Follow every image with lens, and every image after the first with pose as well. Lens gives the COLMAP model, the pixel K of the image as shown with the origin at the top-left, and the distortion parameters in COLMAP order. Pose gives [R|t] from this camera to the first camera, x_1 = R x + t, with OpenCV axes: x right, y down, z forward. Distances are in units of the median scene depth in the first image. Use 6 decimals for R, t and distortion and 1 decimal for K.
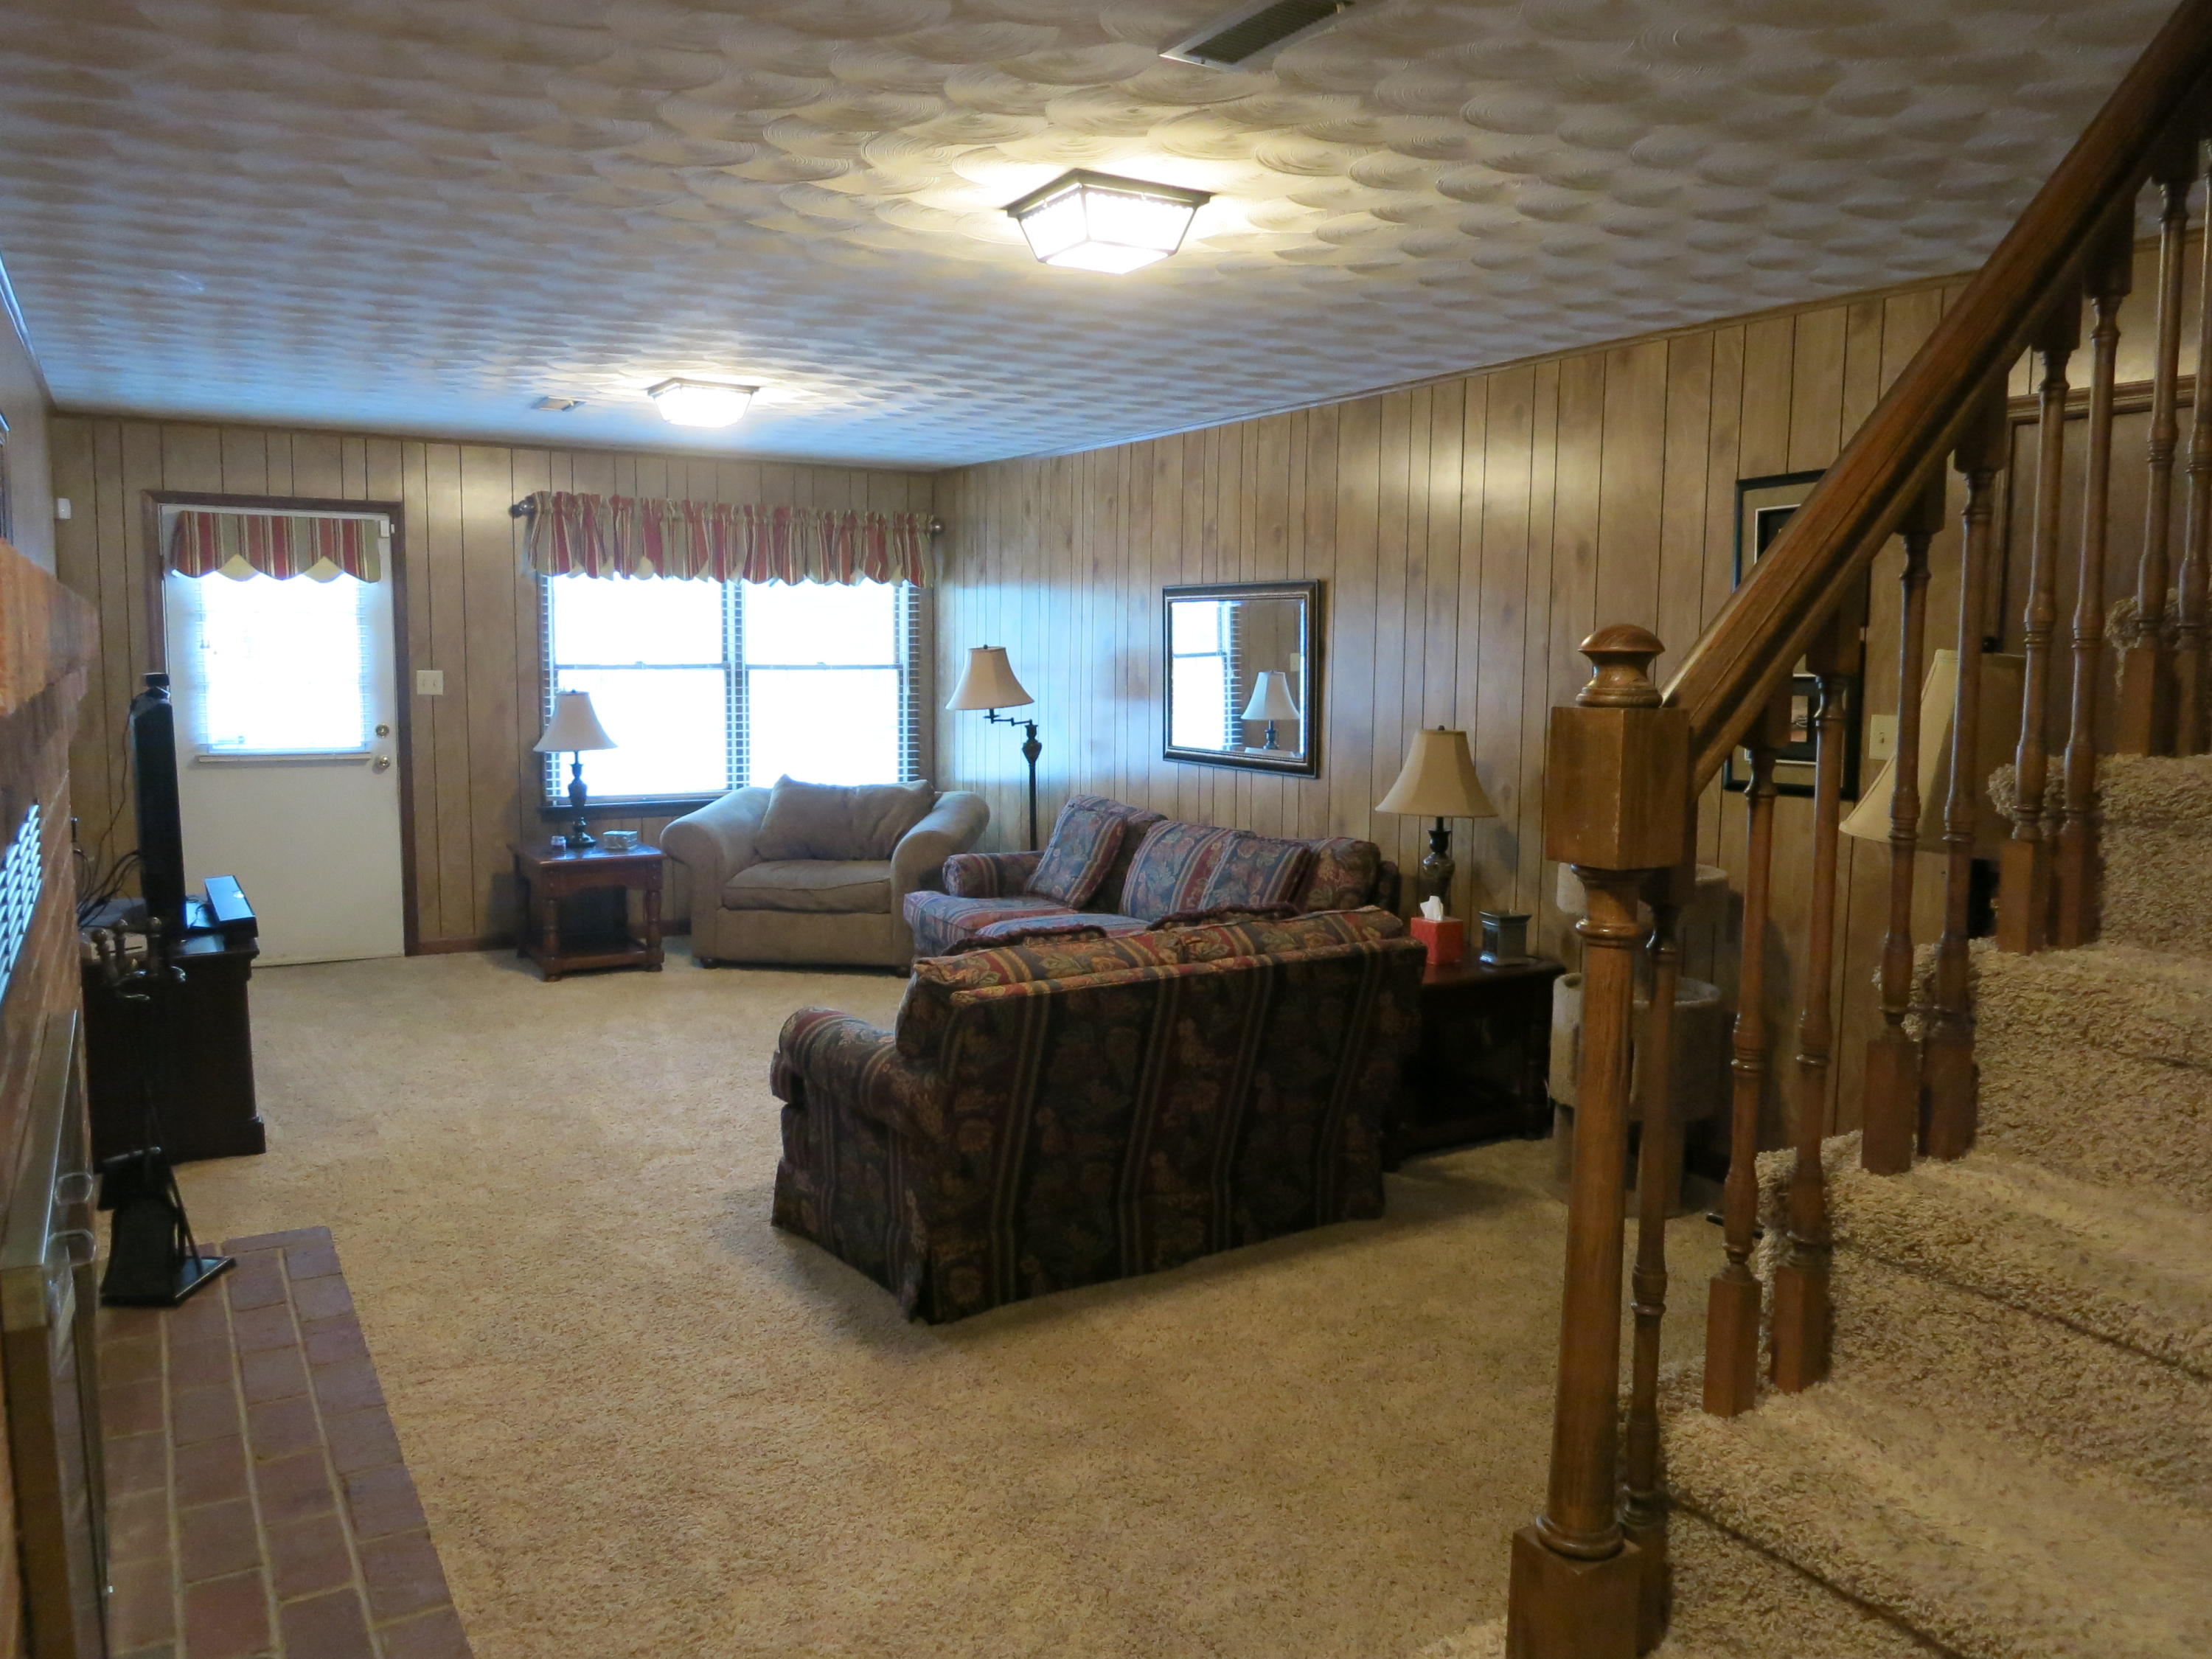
lens RADIAL K [[1641.7, 0, 1092.3], [0, 1641.7, 821.5], [0, 0, 1]] dist [-0.015105, -0.000227]
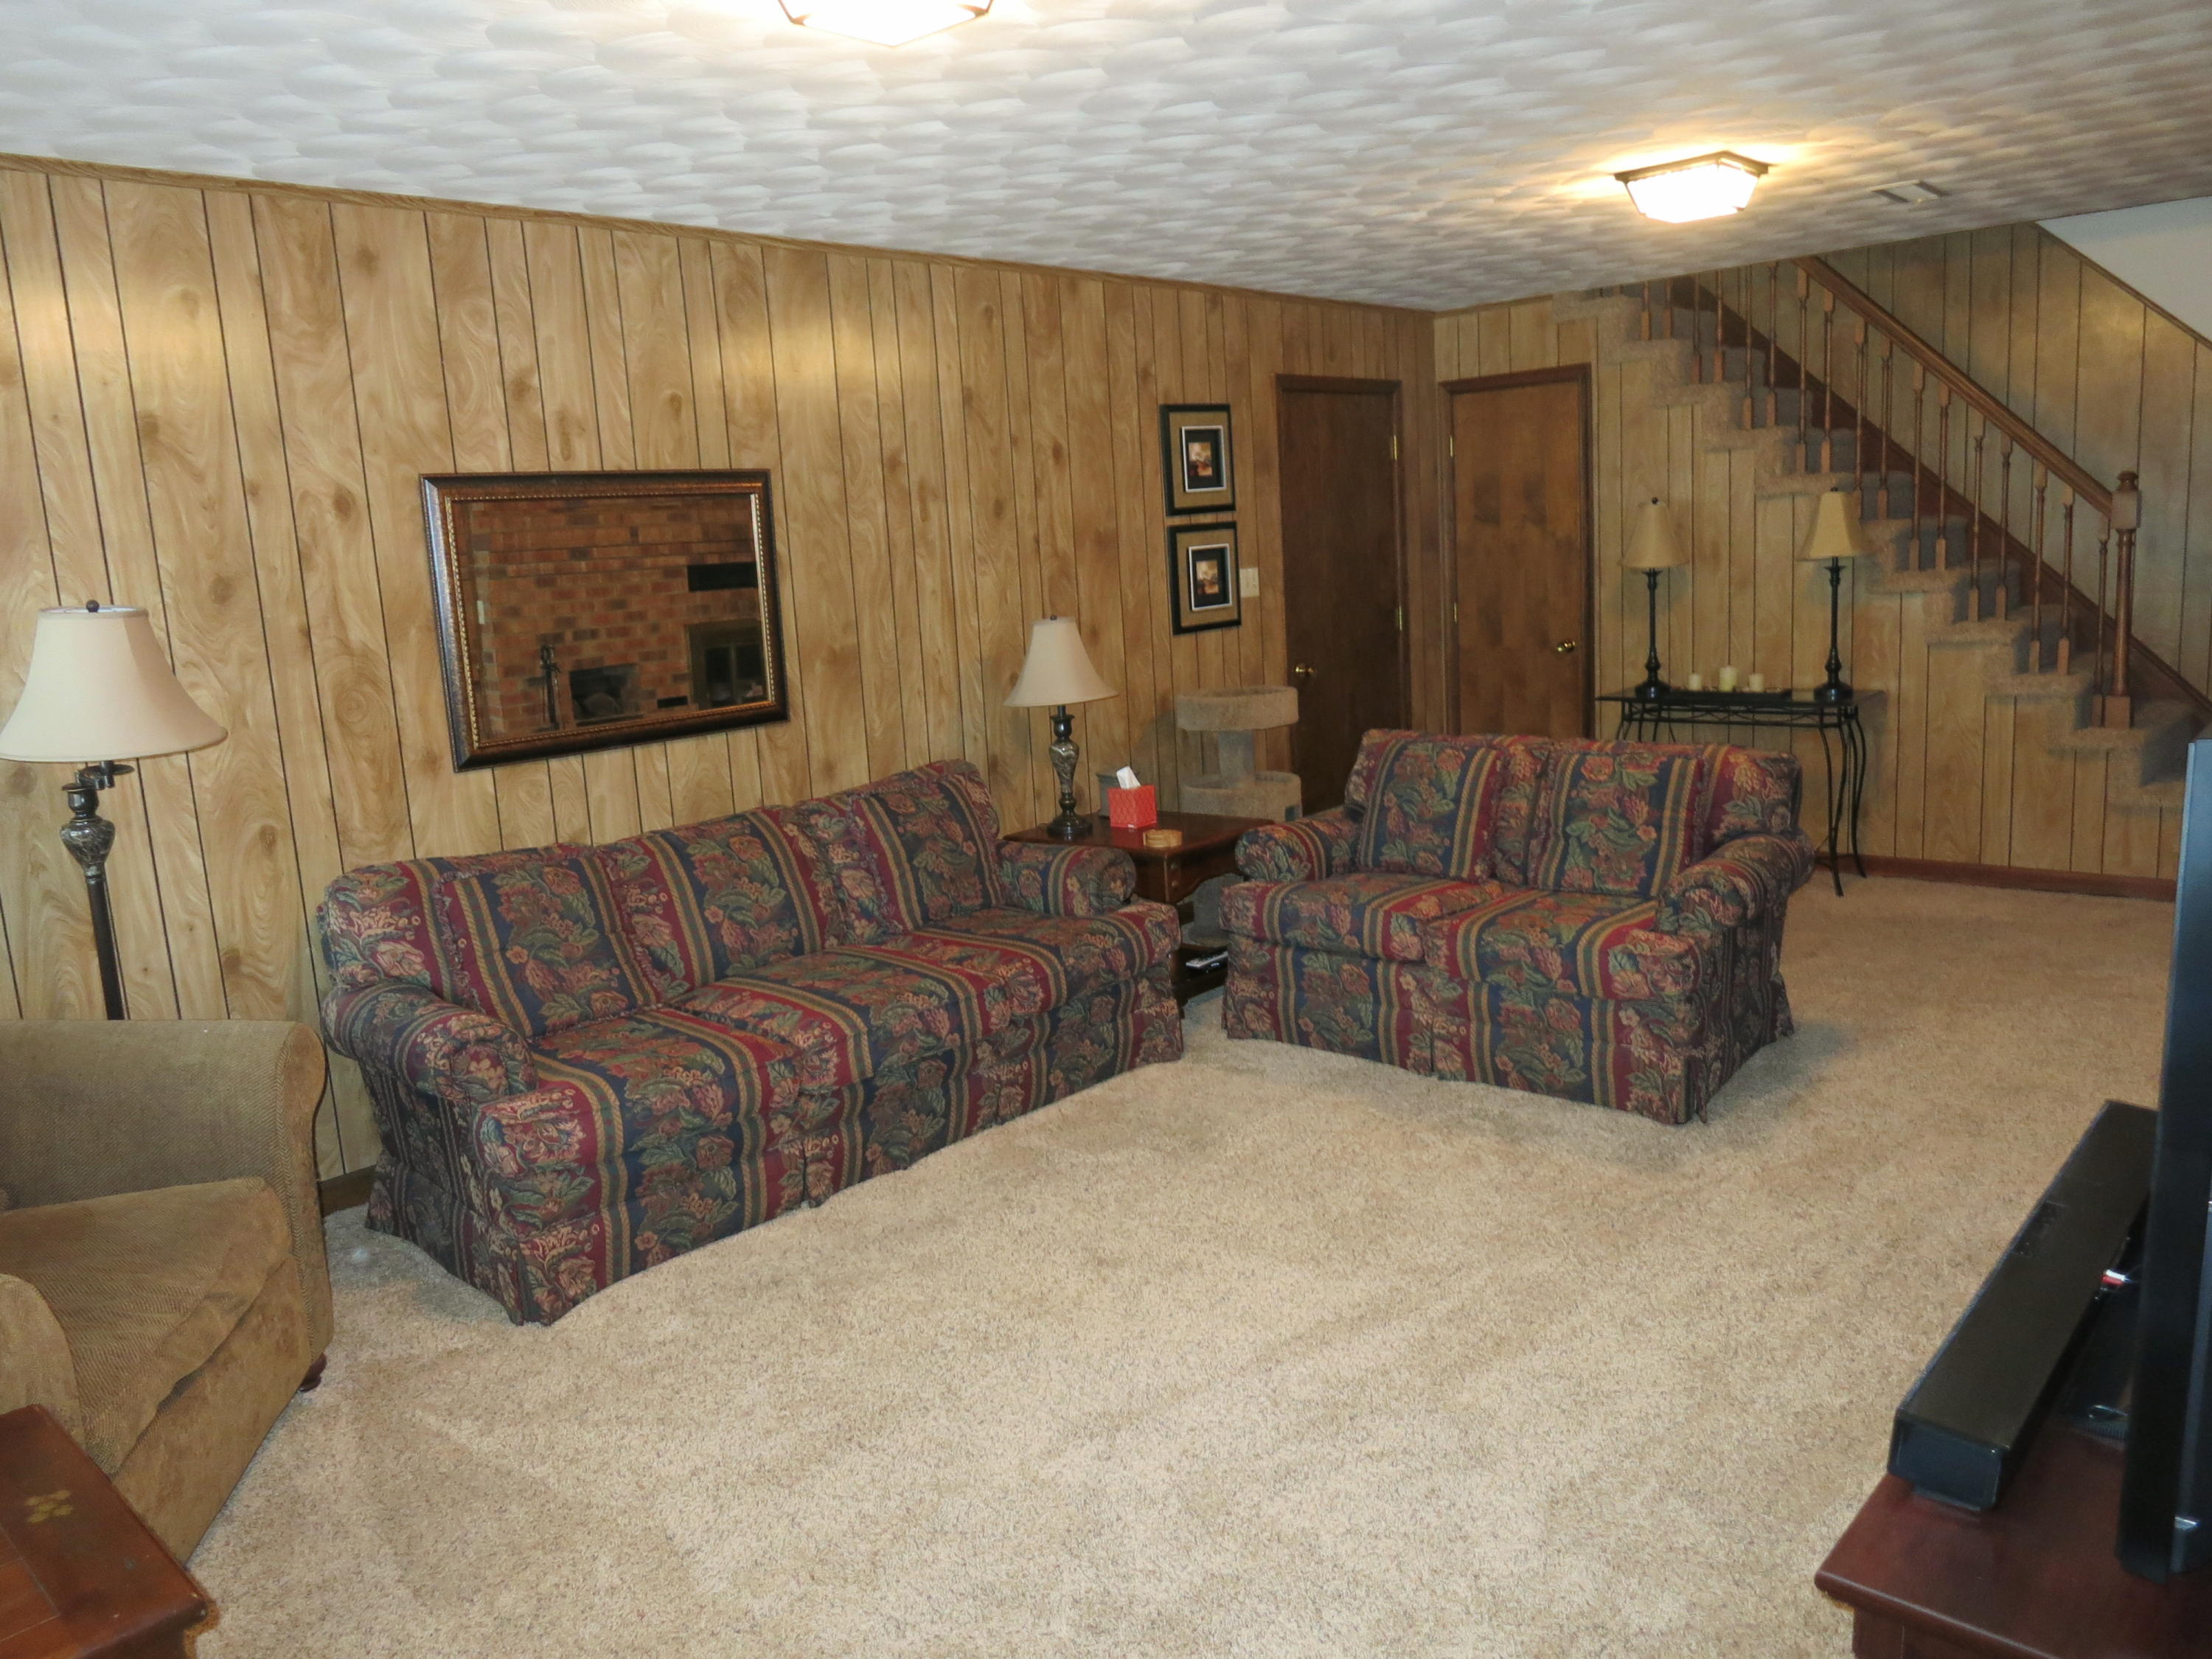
lens RADIAL K [[1577.5, 0, 1106.0], [0, 1577.5, 829.5], [0, 0, 1]] dist [-0.049276, -0.004211]
pose [[-0.267703, -0.162009, 0.949783, -0.830383], [0.170322, 0.962281, 0.212147, -0.146019], [-0.948328, 0.218561, -0.230011, 1.342089]]
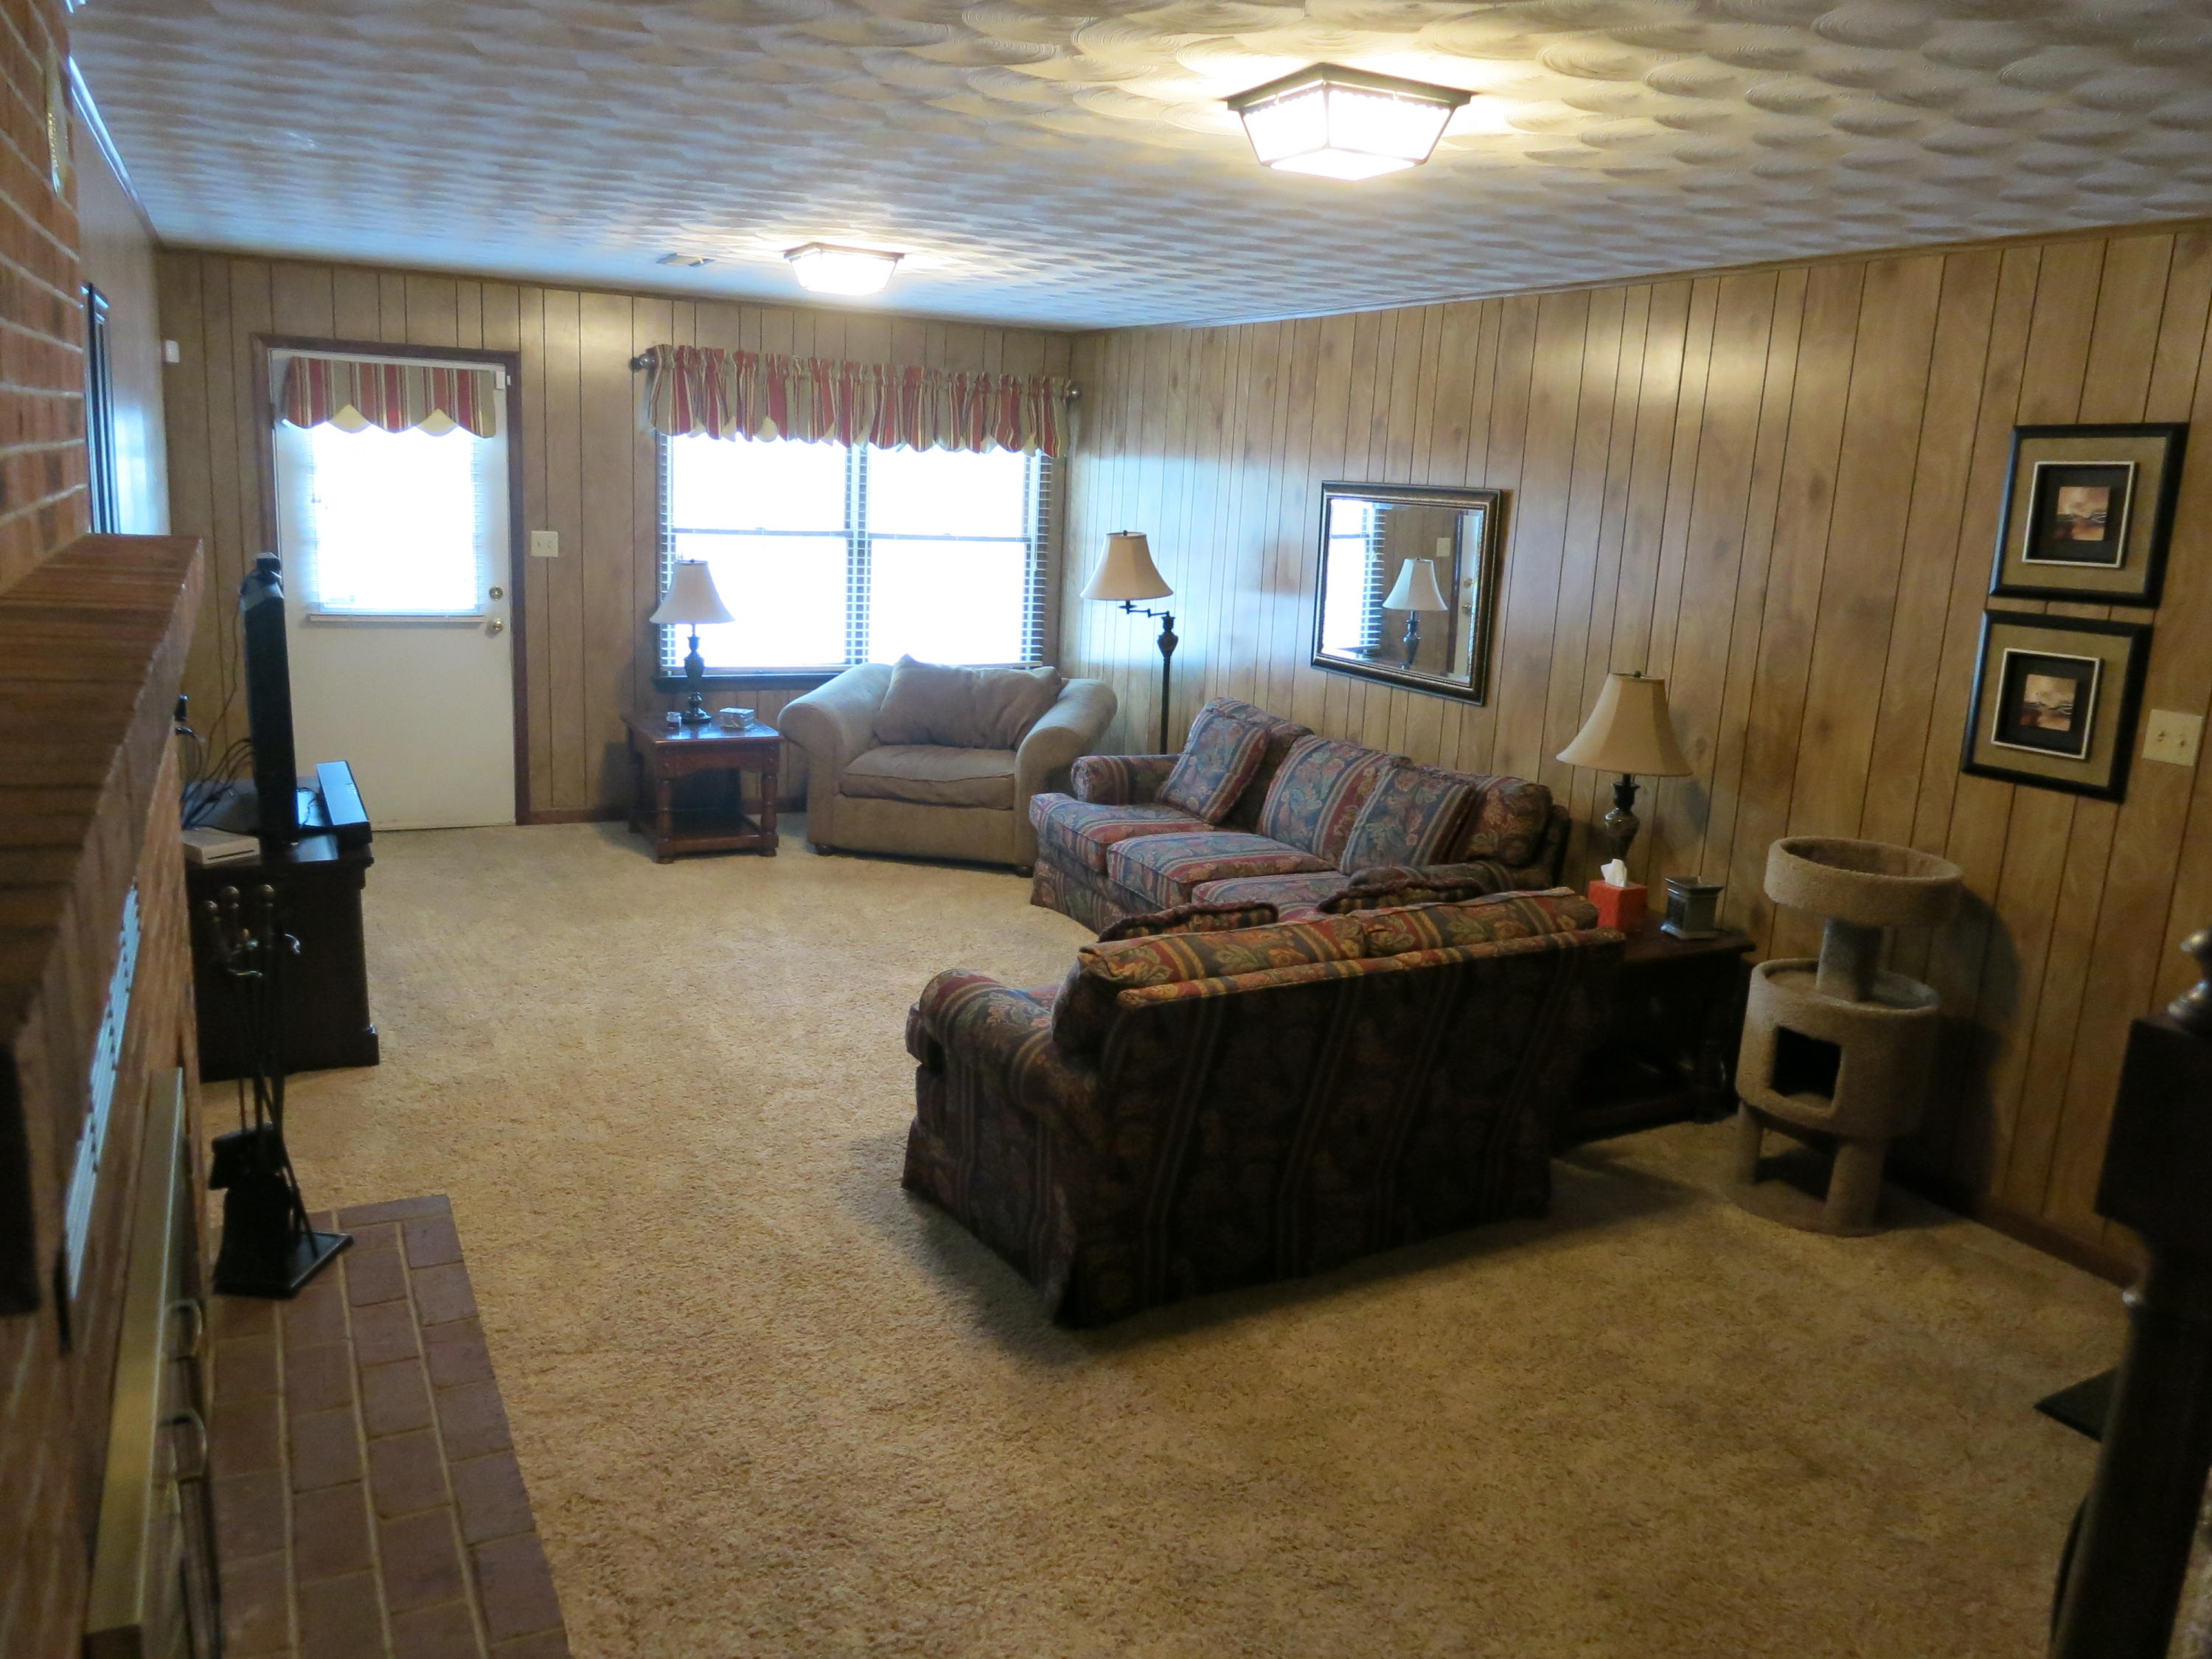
lens RADIAL K [[1639.4, 0, 1098.3], [0, 1639.4, 827.4], [0, 0, 1]] dist [-0.019360, -0.001309]
pose [[0.997527, 0.052352, -0.046894, -0.043528], [-0.047078, 0.993116, 0.107261, -0.060932], [0.052186, -0.104788, 0.993124, 0.076810]]
